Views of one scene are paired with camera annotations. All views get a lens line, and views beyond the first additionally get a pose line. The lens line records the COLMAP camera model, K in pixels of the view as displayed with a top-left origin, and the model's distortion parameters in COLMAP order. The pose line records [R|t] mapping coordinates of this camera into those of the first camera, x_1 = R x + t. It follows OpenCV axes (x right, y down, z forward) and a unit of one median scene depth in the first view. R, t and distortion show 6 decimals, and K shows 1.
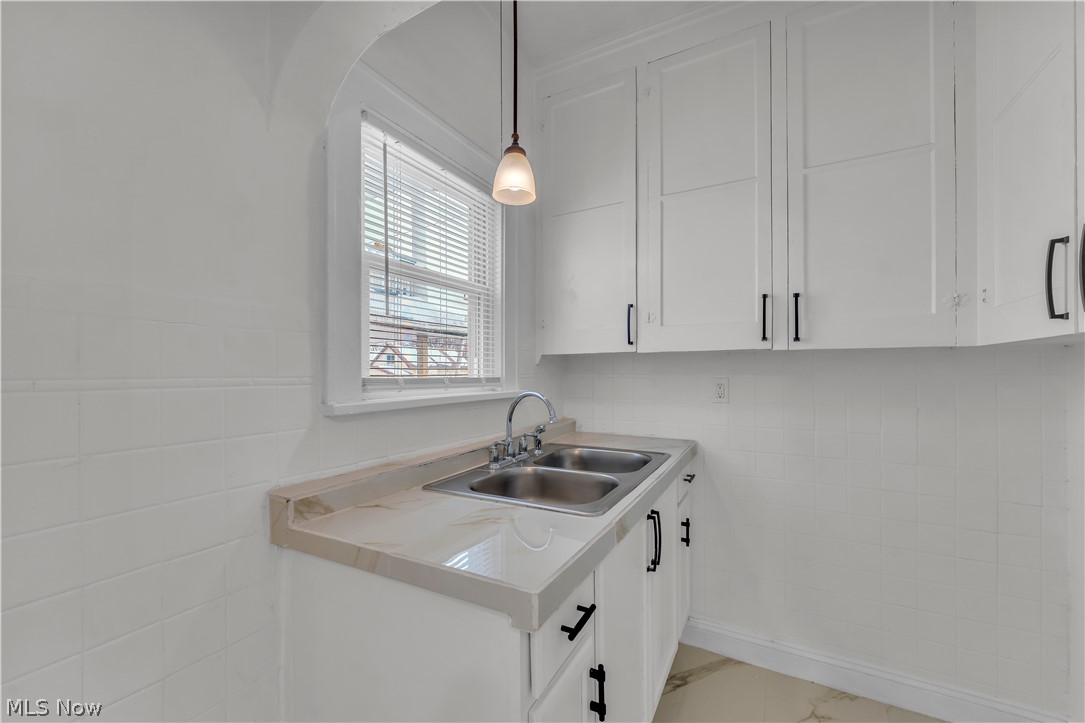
lens RADIAL K [[439.2, 0, 538.1], [0, 439.2, 369.7], [0, 0, 1]] dist [0.001720, -0.000050]
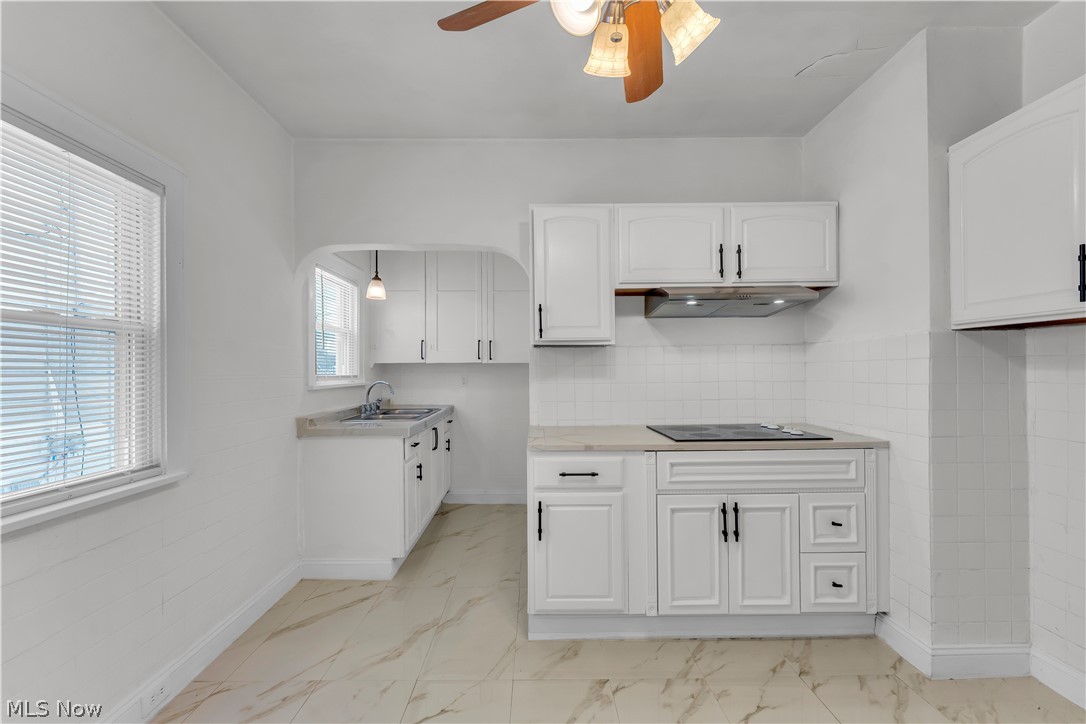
lens RADIAL K [[439.7, 0, 538.9], [0, 439.7, 369.6], [0, 0, 1]] dist [0.000322, 0.000117]
pose [[0.870151, -0.000248, 0.492786, -0.392357], [-0.000284, 0.999999, 0.001005, -0.011316], [-0.492786, -0.001015, 0.870150, -1.267491]]
